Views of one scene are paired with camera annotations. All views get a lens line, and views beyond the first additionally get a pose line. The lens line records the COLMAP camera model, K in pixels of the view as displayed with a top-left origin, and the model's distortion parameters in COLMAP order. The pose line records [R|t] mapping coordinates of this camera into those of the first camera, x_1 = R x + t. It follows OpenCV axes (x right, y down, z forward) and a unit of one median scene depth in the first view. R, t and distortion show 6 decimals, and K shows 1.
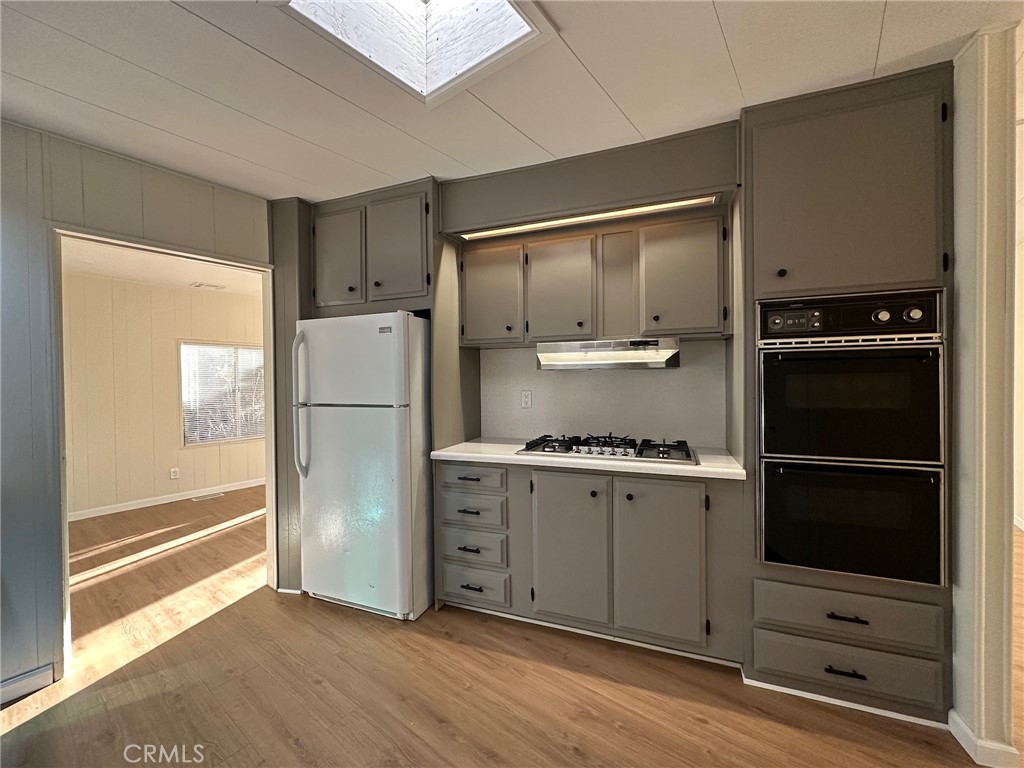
lens RADIAL K [[407.2, 0, 512.0], [0, 407.2, 384.0], [0, 0, 1]] dist [-0.001489, 0.000431]
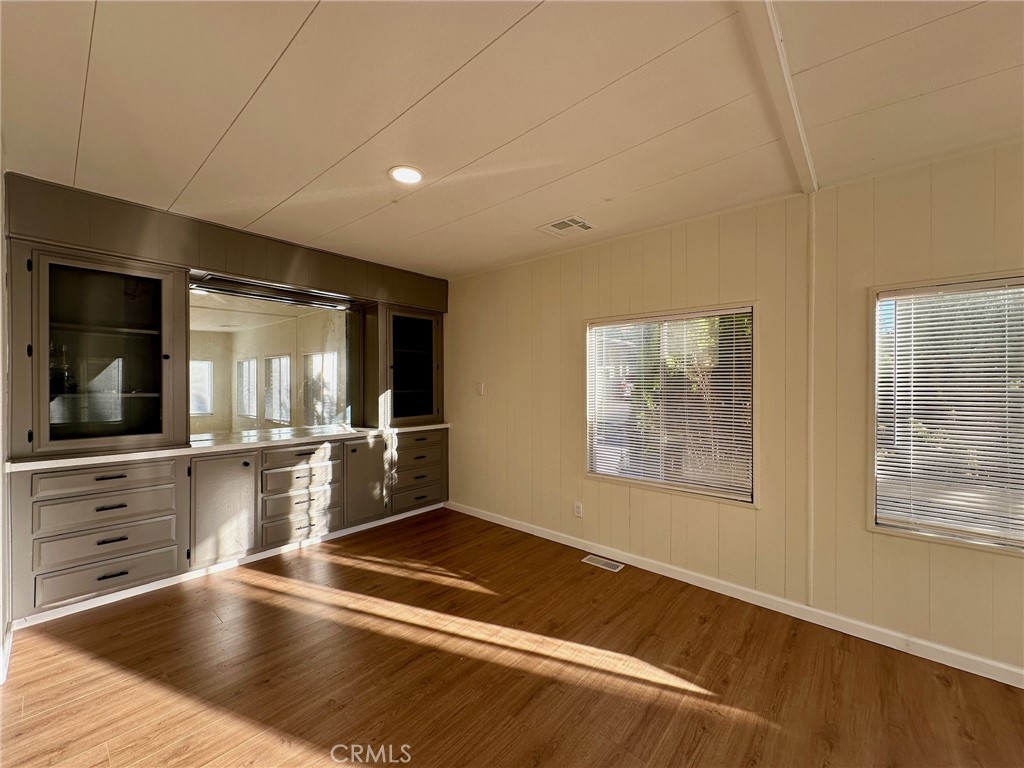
lens RADIAL K [[407.2, 0, 512.0], [0, 407.2, 384.0], [0, 0, 1]] dist [-0.001489, 0.000431]
pose [[-0.054581, 0.017980, -0.998347, -0.302653], [-0.010361, 0.999774, 0.018572, -0.028123], [0.998456, 0.011358, -0.054382, 2.175533]]
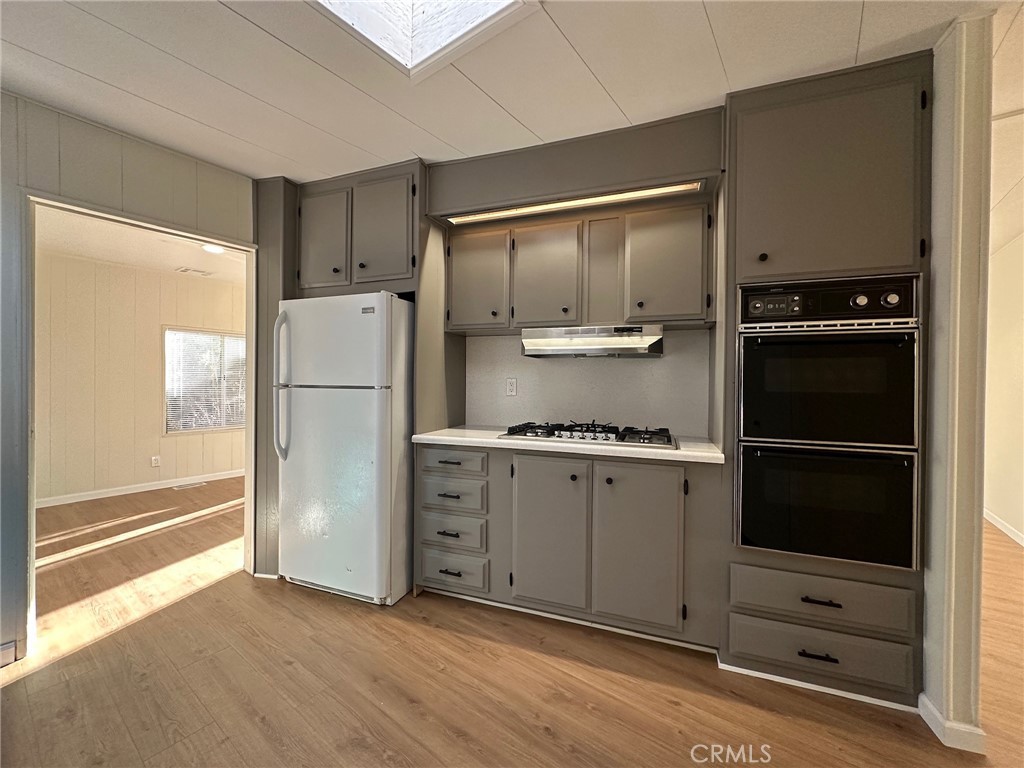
lens RADIAL K [[407.2, 0, 512.0], [0, 407.2, 384.0], [0, 0, 1]] dist [-0.001489, 0.000431]
pose [[0.999675, 0.020251, 0.015498, 0.028384], [-0.020186, 0.999787, -0.004334, 0.046226], [-0.015582, 0.004020, 0.999871, 0.005755]]
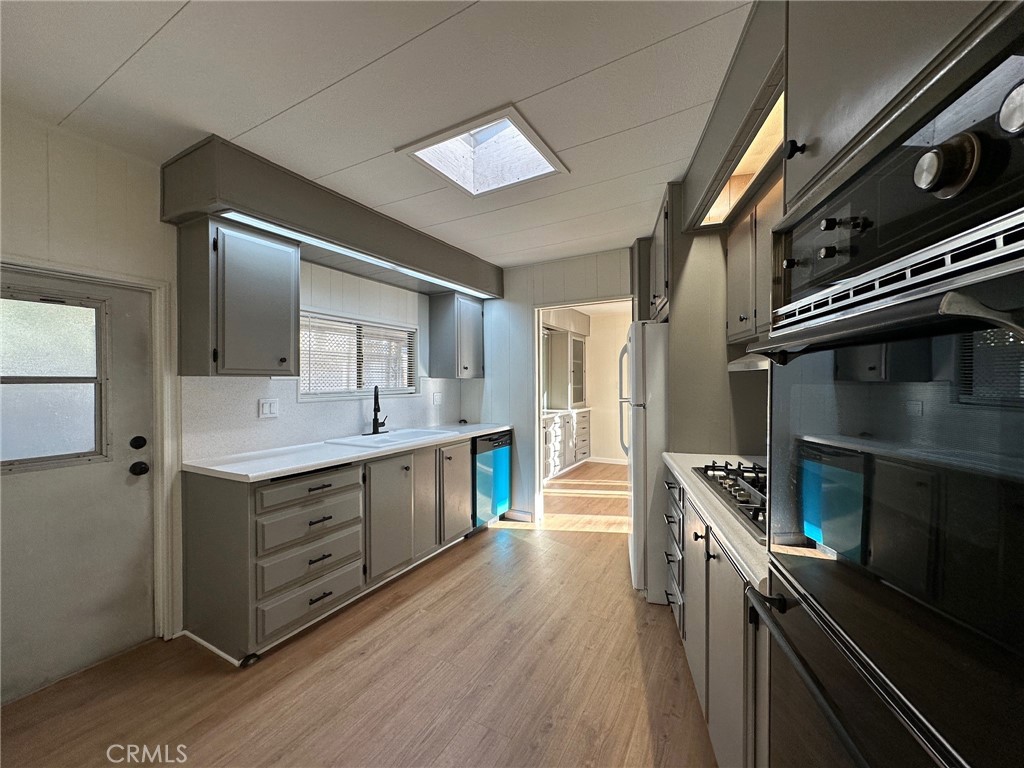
lens RADIAL K [[407.2, 0, 512.0], [0, 407.2, 384.0], [0, 0, 1]] dist [-0.001489, 0.000431]
pose [[0.146525, 0.018420, -0.989035, 0.859179], [-0.008450, 0.999813, 0.017369, -0.023540], [0.989171, 0.005812, 0.146653, 0.525388]]
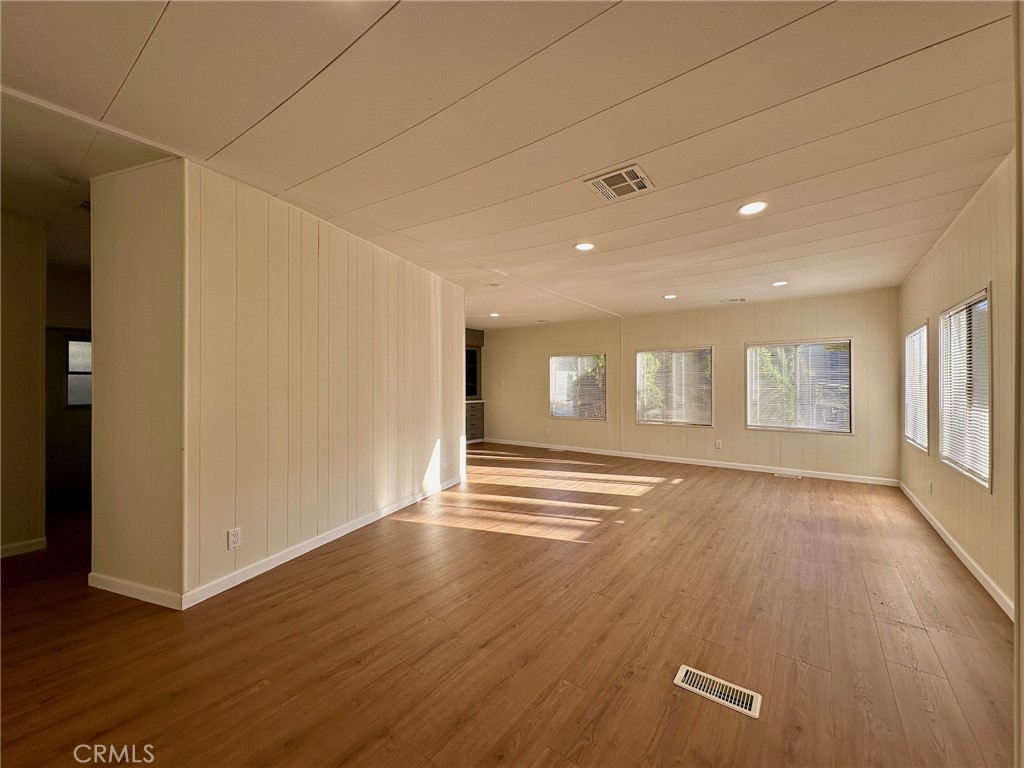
lens RADIAL K [[407.2, 0, 512.0], [0, 407.2, 384.0], [0, 0, 1]] dist [-0.001489, 0.000431]
pose [[0.024117, 0.009333, -0.999666, 2.076625], [-0.014204, 0.999859, 0.008992, 0.003616], [0.999608, 0.013983, 0.024246, 1.911510]]
